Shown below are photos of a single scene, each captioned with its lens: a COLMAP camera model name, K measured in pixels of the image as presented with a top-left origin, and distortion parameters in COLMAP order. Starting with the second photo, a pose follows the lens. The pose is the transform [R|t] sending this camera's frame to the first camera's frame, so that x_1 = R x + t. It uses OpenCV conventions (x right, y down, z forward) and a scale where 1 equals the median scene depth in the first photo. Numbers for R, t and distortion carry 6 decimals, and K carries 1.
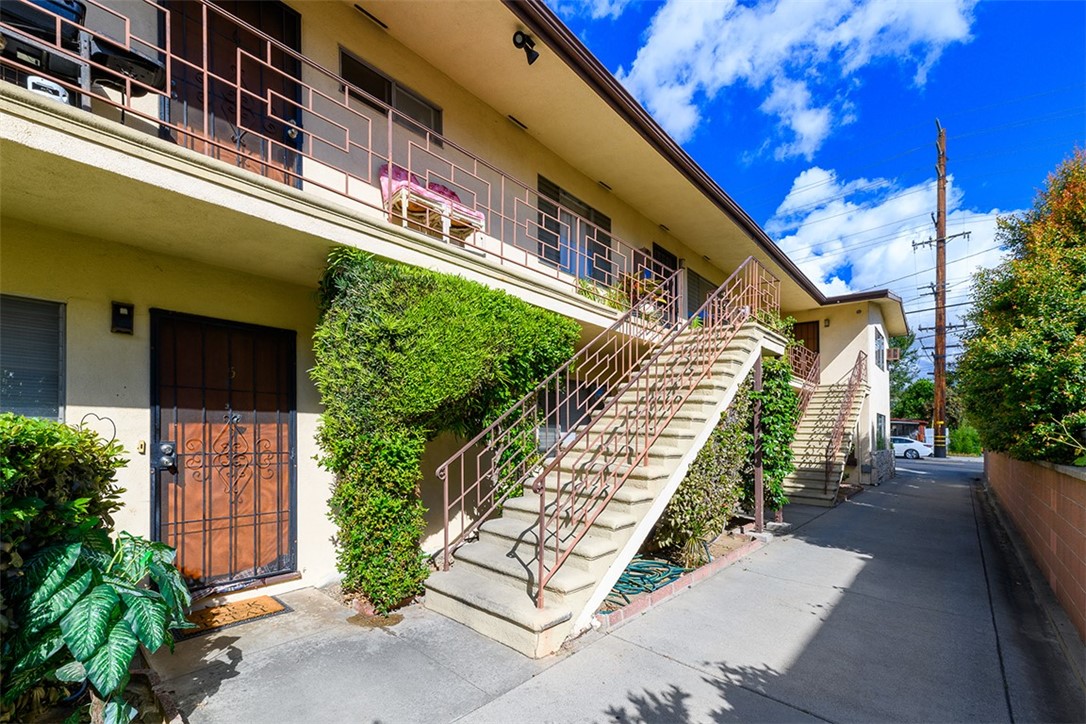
lens RADIAL K [[420.7, 0, 570.9], [0, 420.7, 434.9], [0, 0, 1]] dist [0.002216, 0.000261]
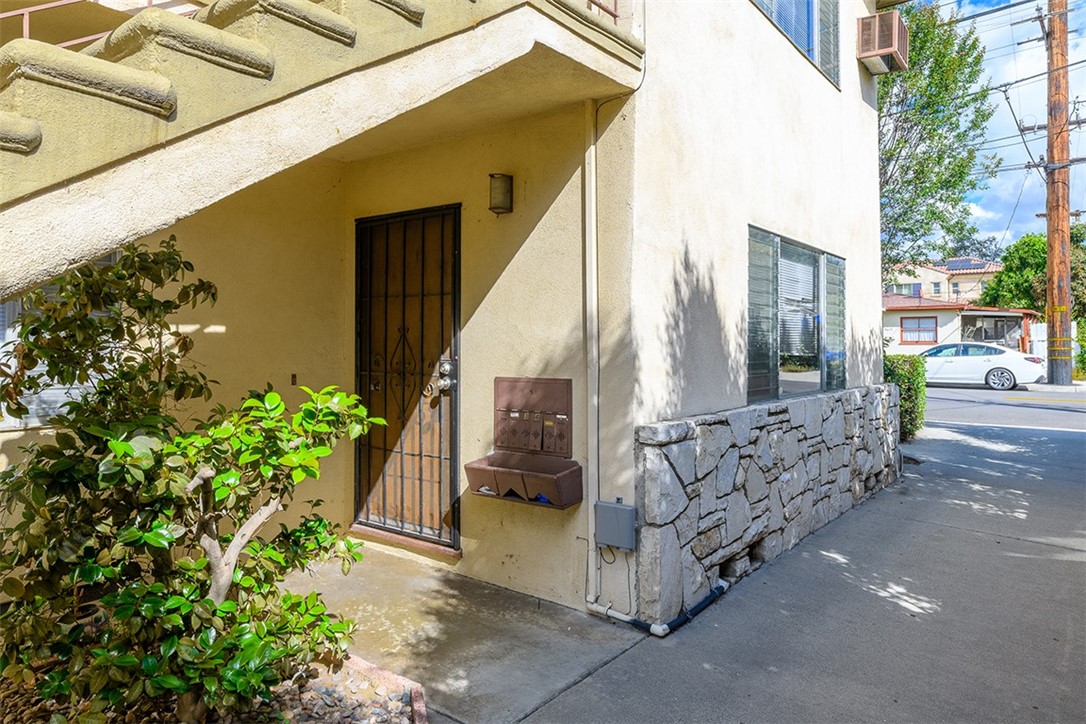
lens RADIAL K [[705.9, 0, 542.3], [0, 705.9, 353.2], [0, 0, 1]] dist [0.000814, 0.000491]
pose [[0.996504, -0.016987, 0.081803, 0.233054], [0.016332, 0.999829, 0.008669, 0.002790], [-0.081936, -0.007302, 0.996611, 0.258423]]
